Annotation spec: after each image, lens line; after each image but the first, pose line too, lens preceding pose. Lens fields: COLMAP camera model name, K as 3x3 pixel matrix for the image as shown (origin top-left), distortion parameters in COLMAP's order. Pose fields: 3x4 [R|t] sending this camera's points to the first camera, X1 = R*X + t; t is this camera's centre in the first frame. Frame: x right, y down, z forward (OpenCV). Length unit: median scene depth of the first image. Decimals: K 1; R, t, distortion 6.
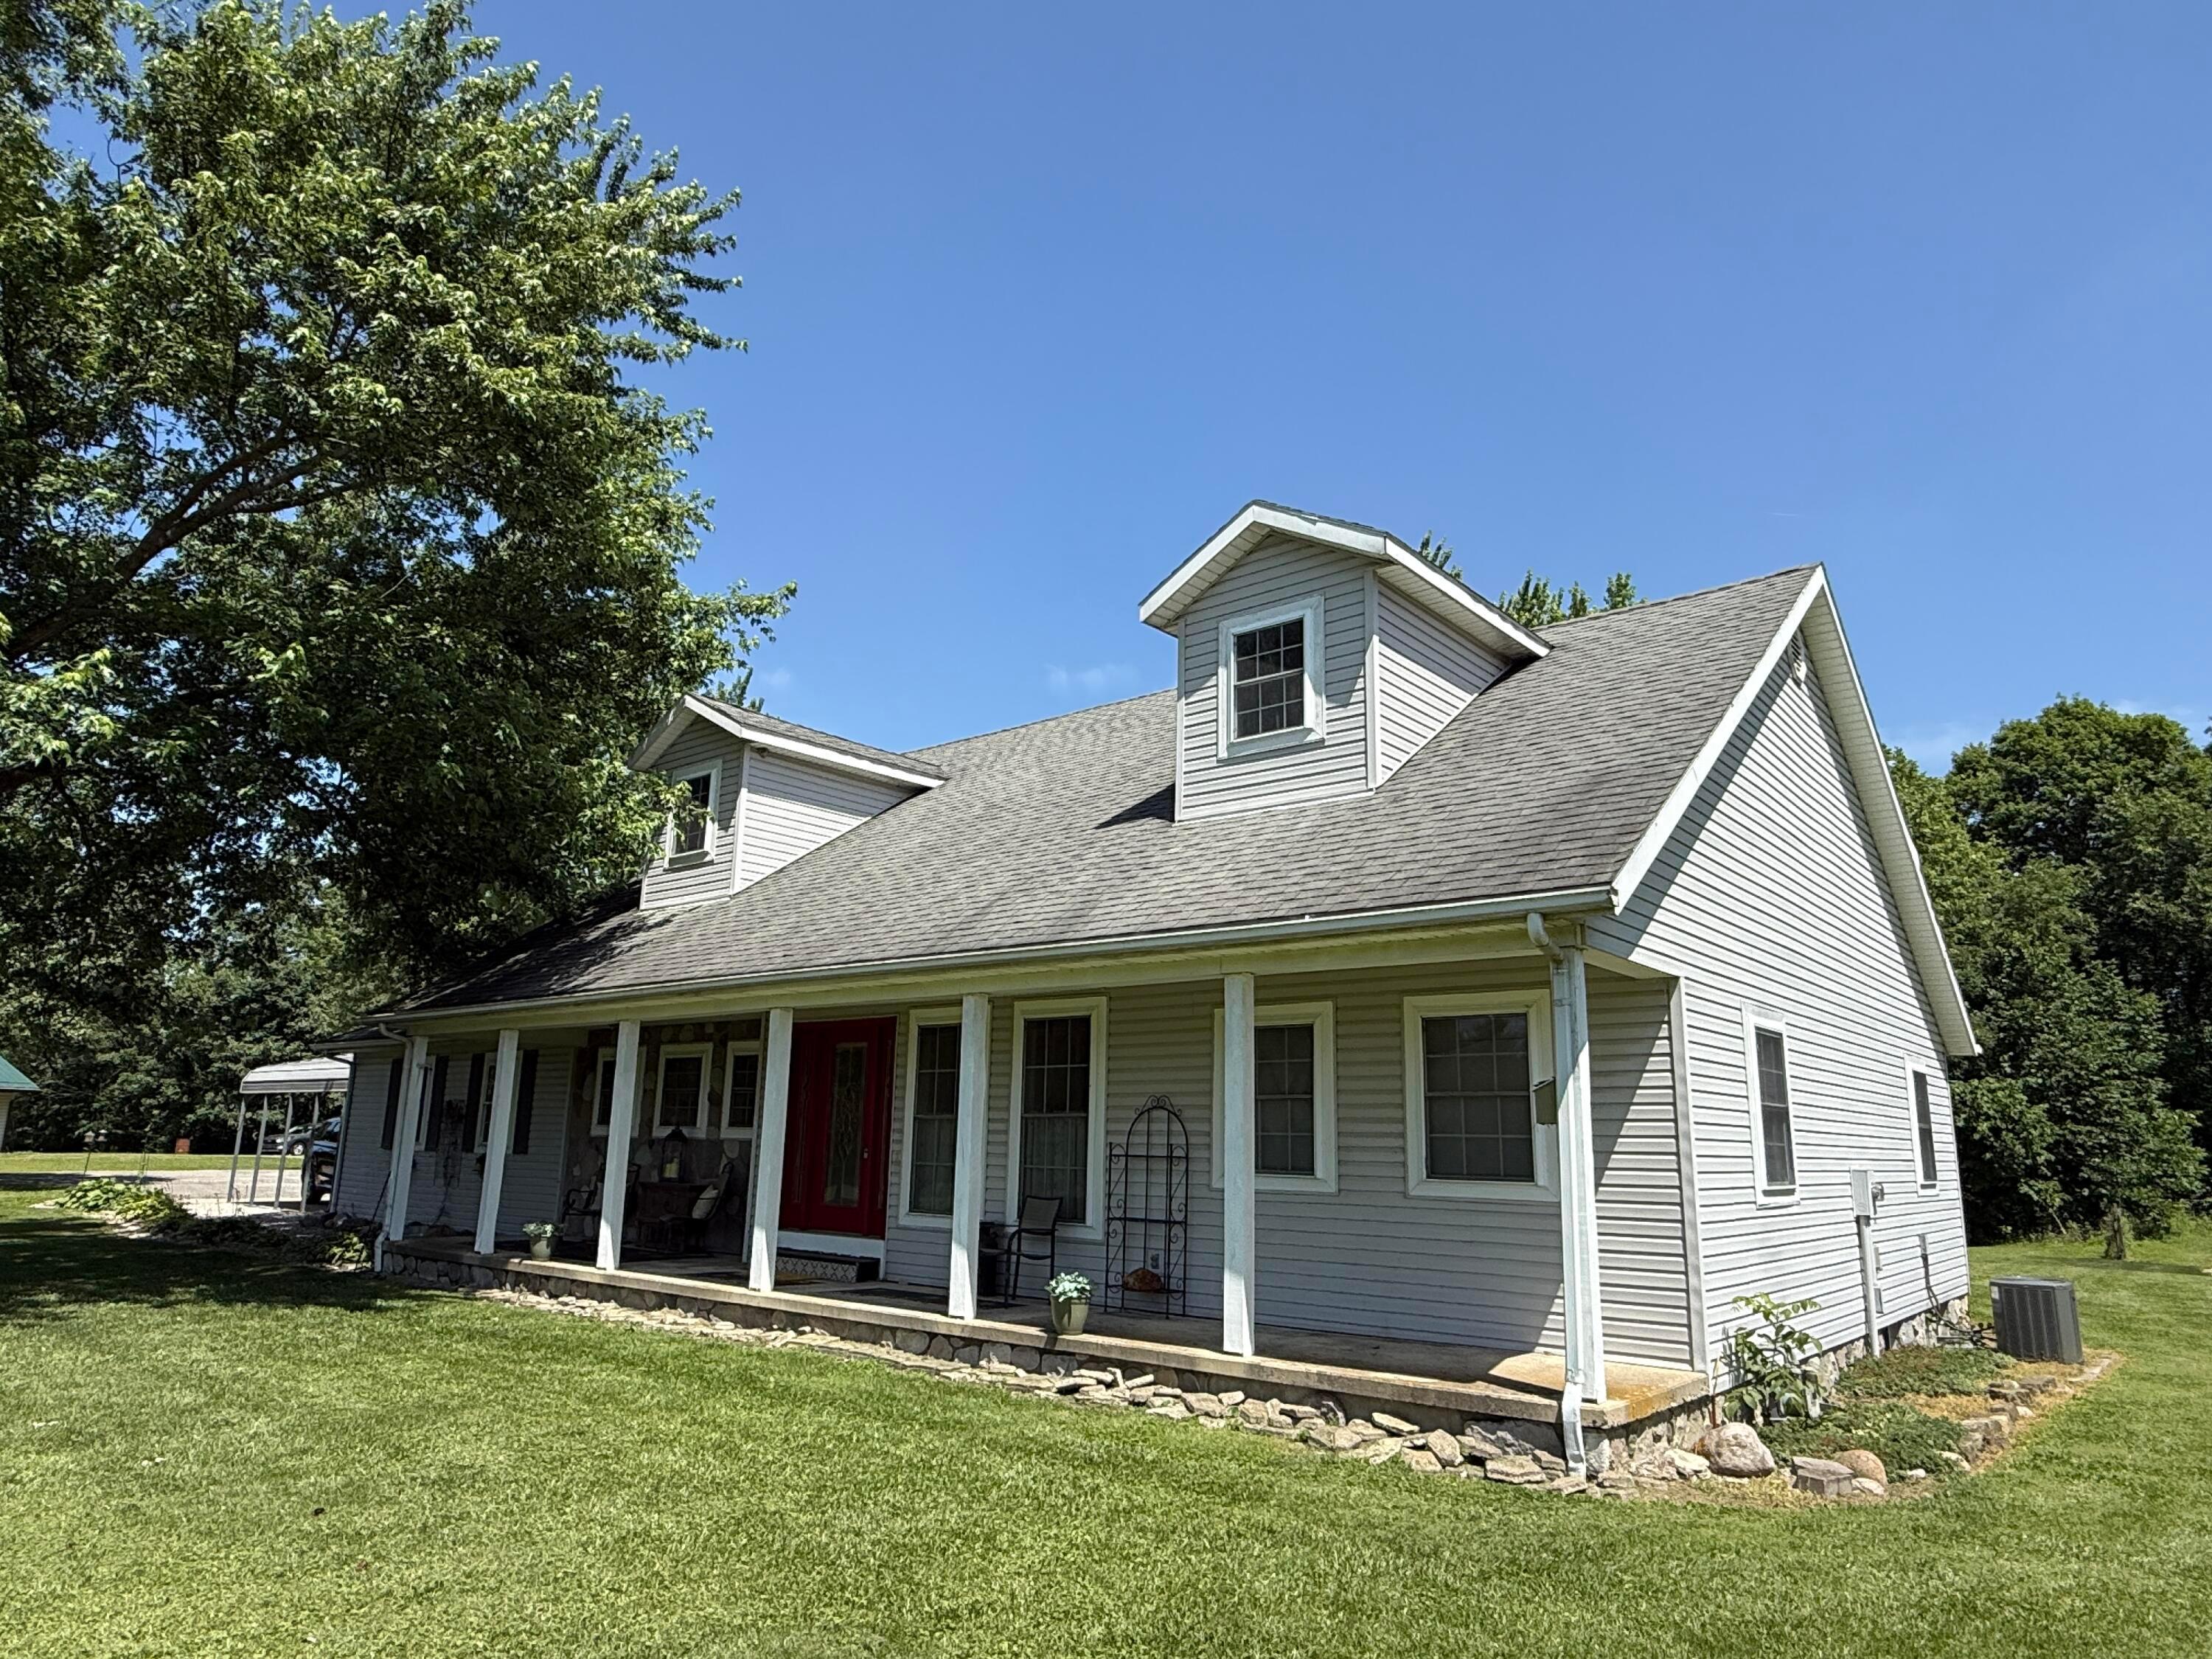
lens RADIAL K [[1380.8, 0, 1106.0], [0, 1380.8, 829.5], [0, 0, 1]] dist [-0.015553, 0.002764]
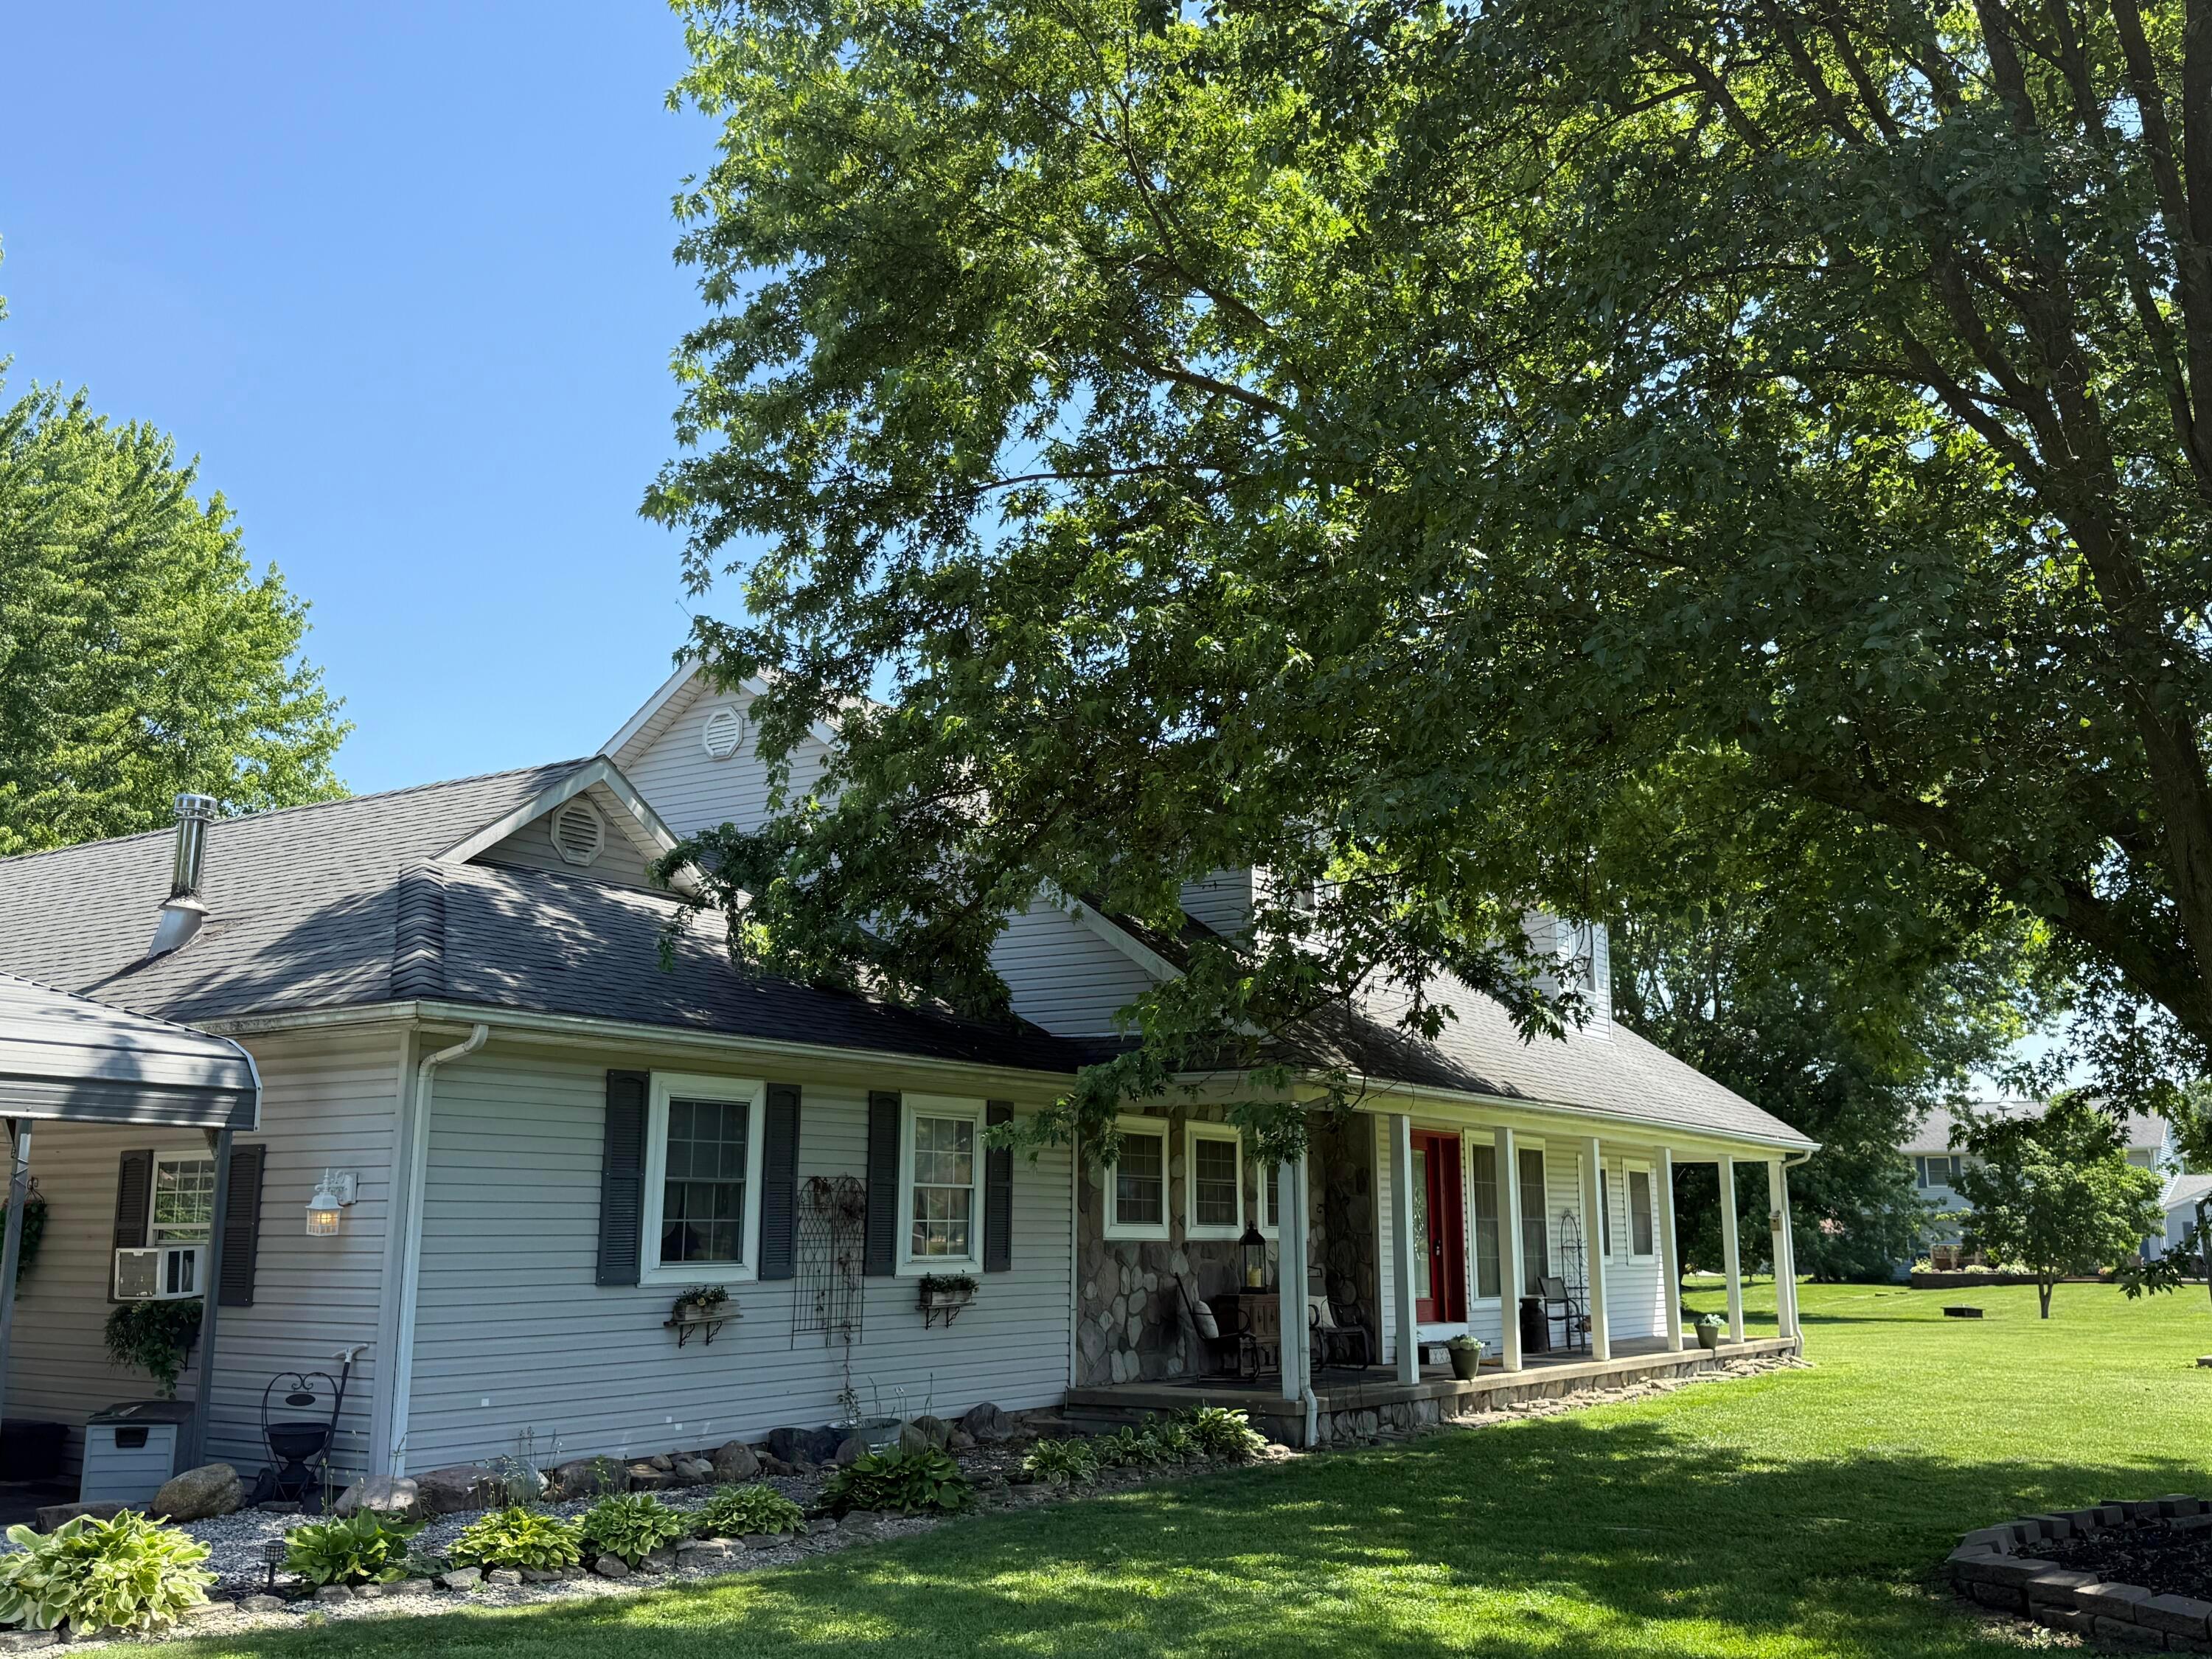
lens RADIAL K [[2028.8, 0, 1106.0], [0, 2028.8, 829.5], [0, 0, 1]] dist [0.062804, 0.002524]
pose [[-0.100572, 0.170740, 0.980170, -1.919150], [-0.234741, 0.953280, -0.190142, 0.298068], [-0.966841, -0.249209, -0.055793, 1.499366]]
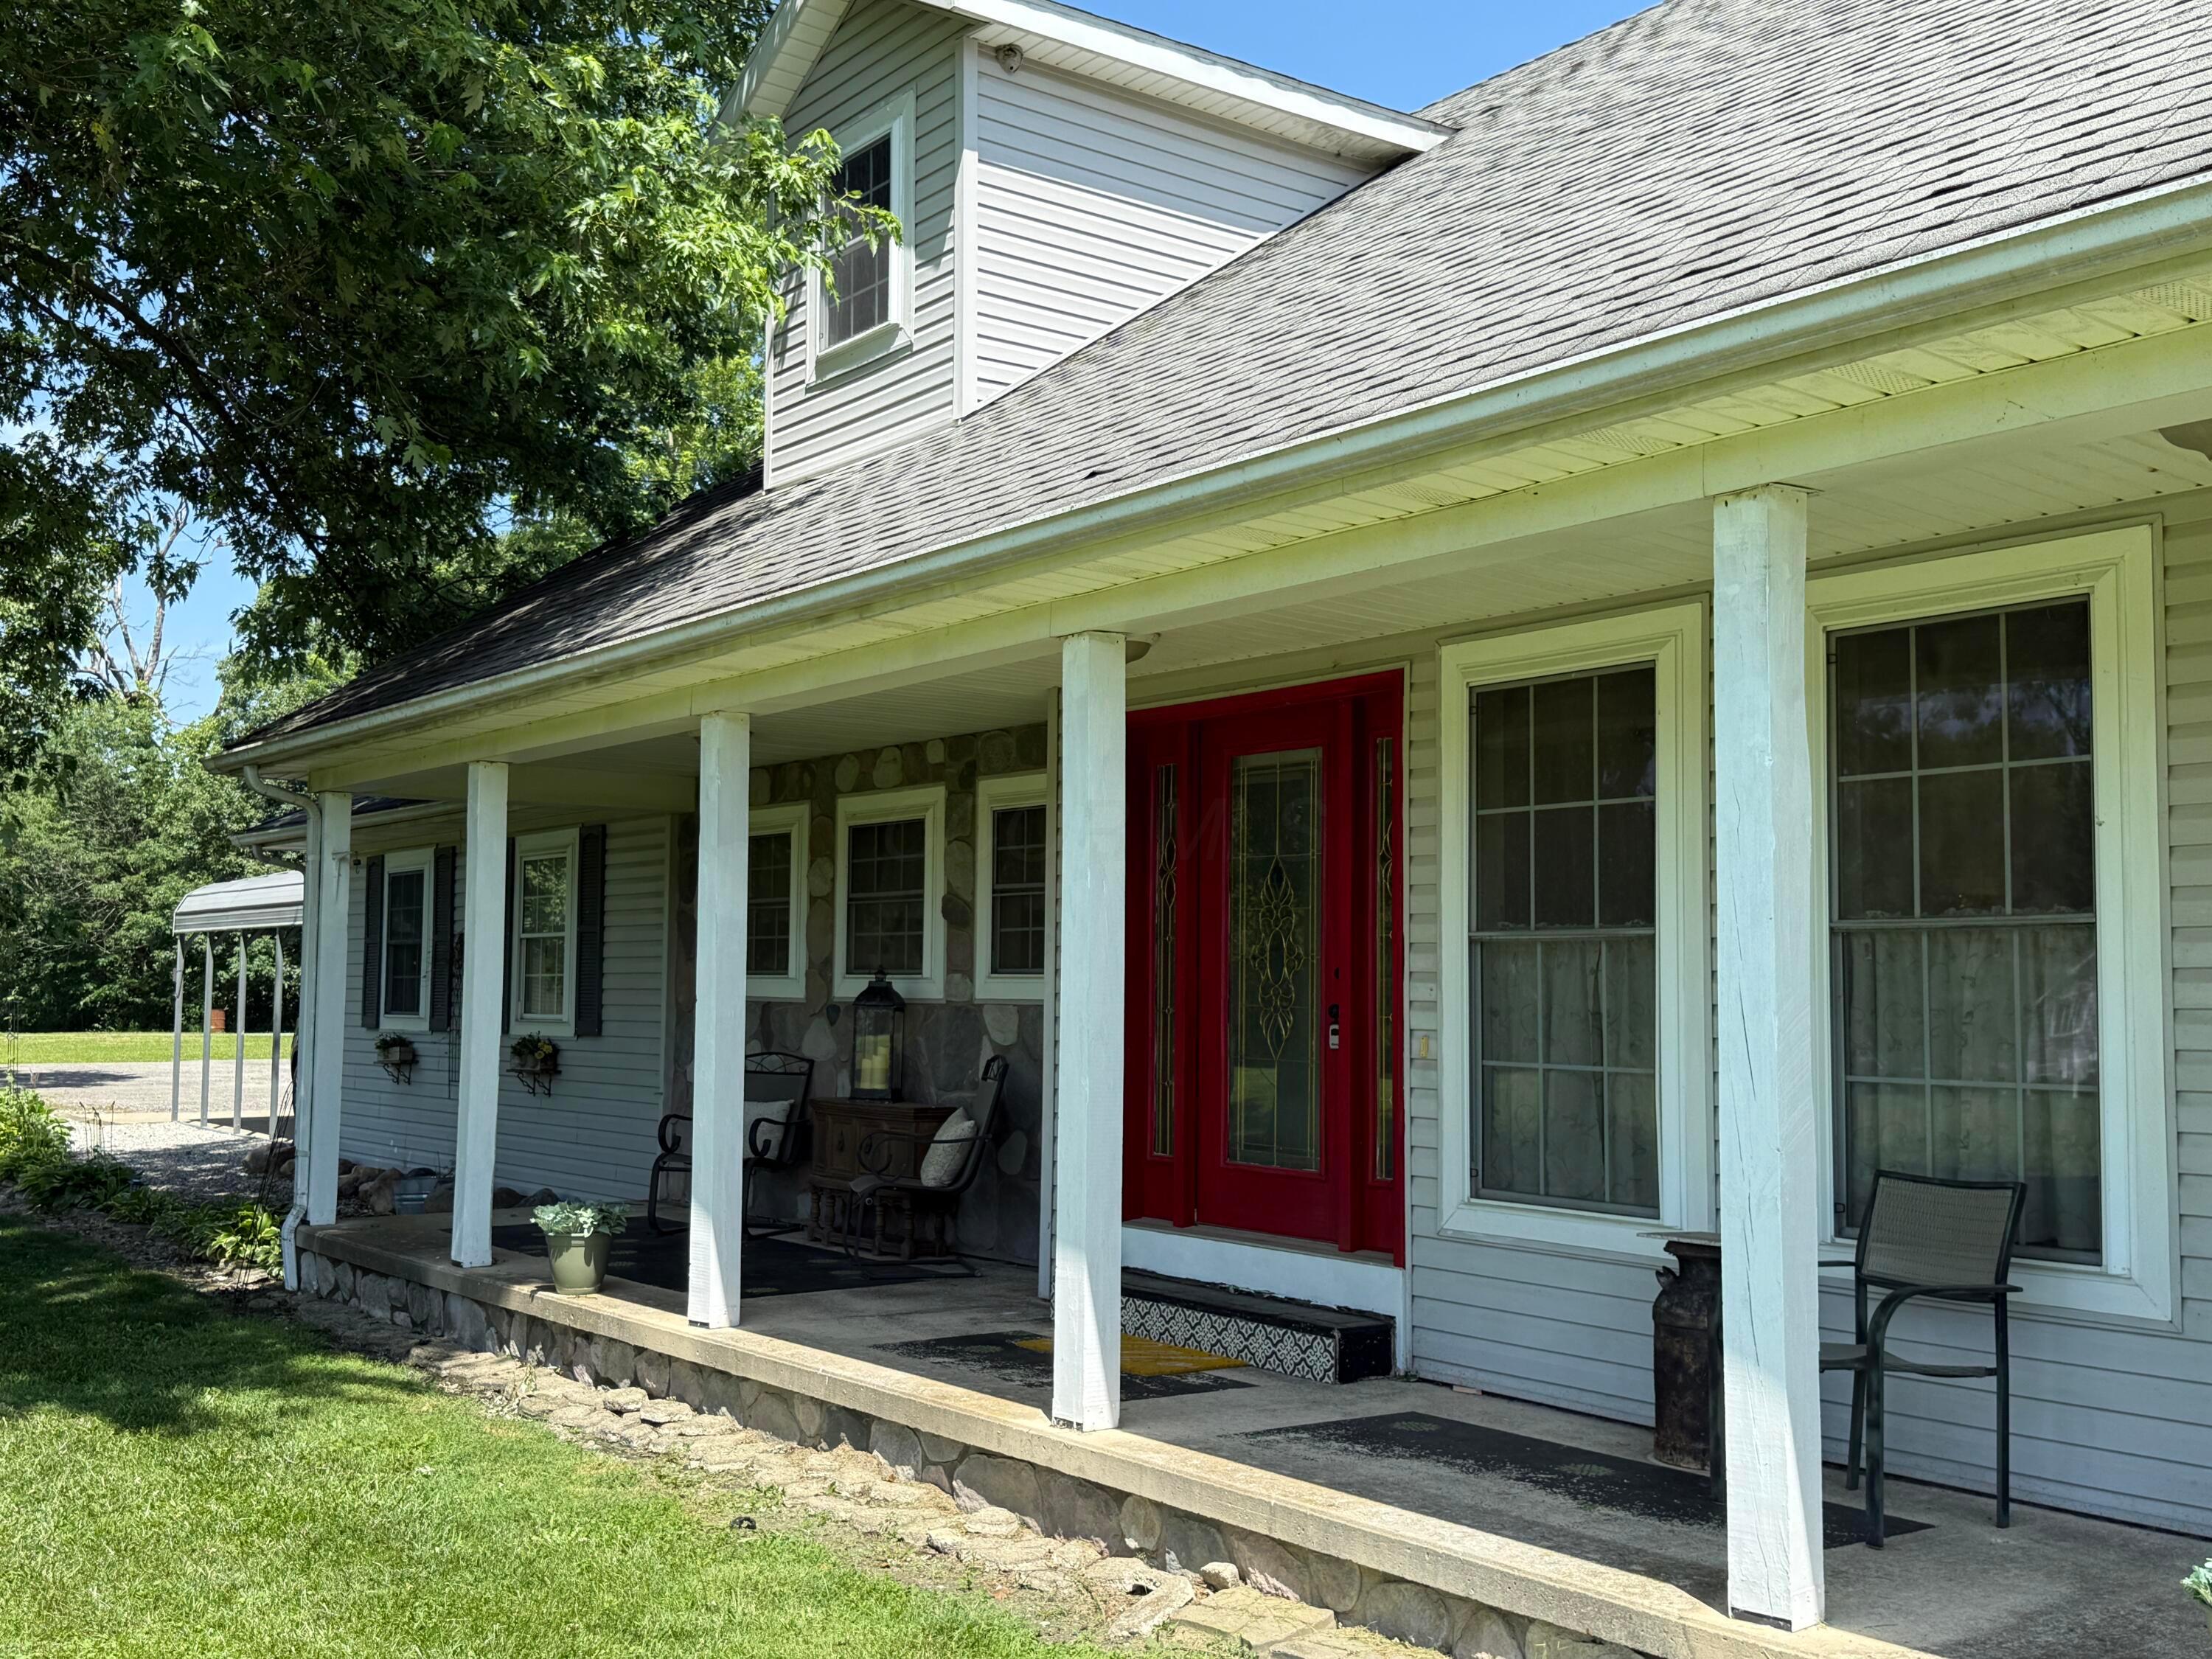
lens RADIAL K [[2170.9, 0, 1106.0], [0, 2170.9, 829.5], [0, 0, 1]] dist [0.054244, -0.015919]
pose [[0.974018, -0.030426, -0.224418, -0.104329], [0.063279, 0.988030, 0.140687, 0.095324], [0.217451, -0.151232, 0.964284, 0.439260]]
